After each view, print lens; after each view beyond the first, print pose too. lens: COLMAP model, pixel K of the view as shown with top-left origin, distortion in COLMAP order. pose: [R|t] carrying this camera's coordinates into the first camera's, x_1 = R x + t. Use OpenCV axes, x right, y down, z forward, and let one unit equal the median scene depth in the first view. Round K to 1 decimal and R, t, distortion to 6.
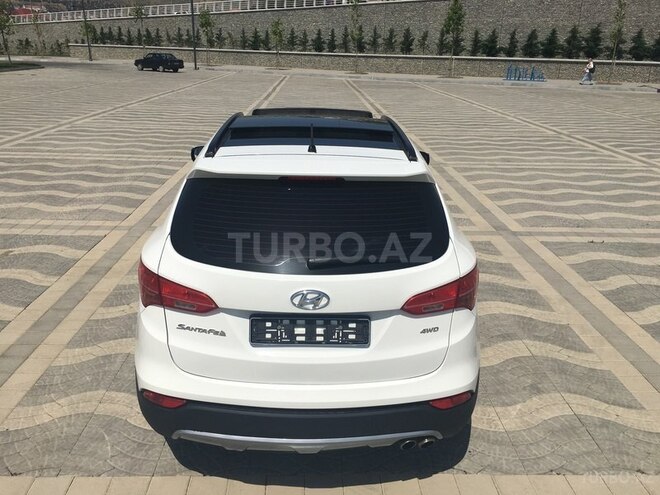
lens RADIAL K [[564.3, 0, 330.0], [0, 564.3, 247.5], [0, 0, 1]] dist [0.084638, -0.124944]
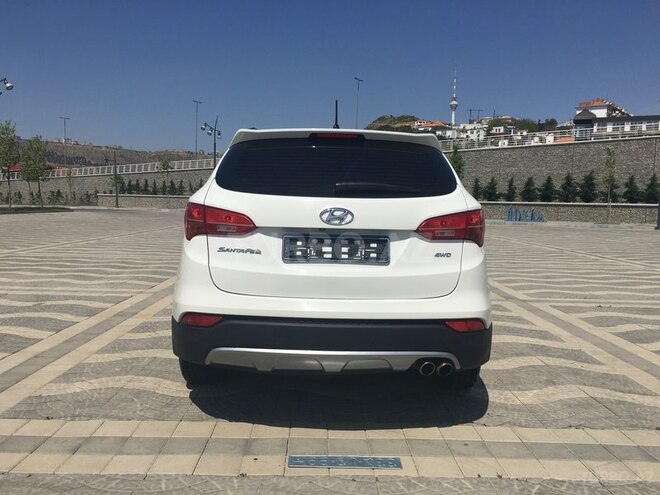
lens RADIAL K [[564.3, 0, 330.0], [0, 564.3, 247.5], [0, 0, 1]] dist [0.084638, -0.124944]
pose [[0.999859, 0.001279, -0.016773, -0.019209], [-0.005596, 0.965604, -0.259955, 0.296660], [0.015864, 0.260013, 0.965475, -0.058252]]
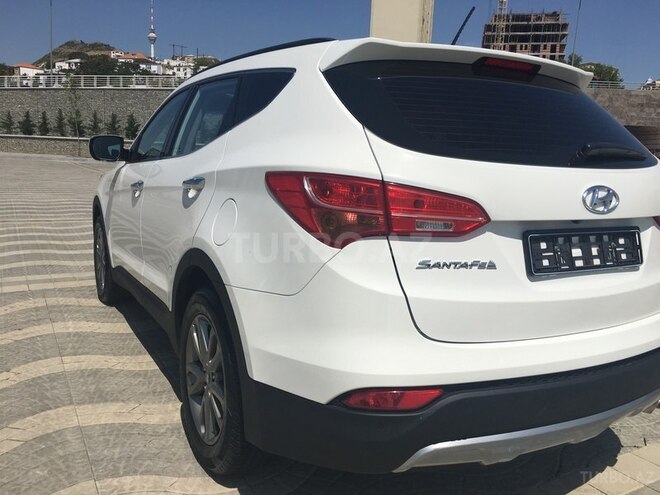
lens RADIAL K [[564.3, 0, 330.0], [0, 564.3, 247.5], [0, 0, 1]] dist [0.084638, -0.124944]
pose [[0.881271, -0.064624, 0.468173, -0.441575], [0.138901, 0.982274, -0.125875, 0.127739], [-0.451740, 0.175960, 0.874625, 0.354537]]
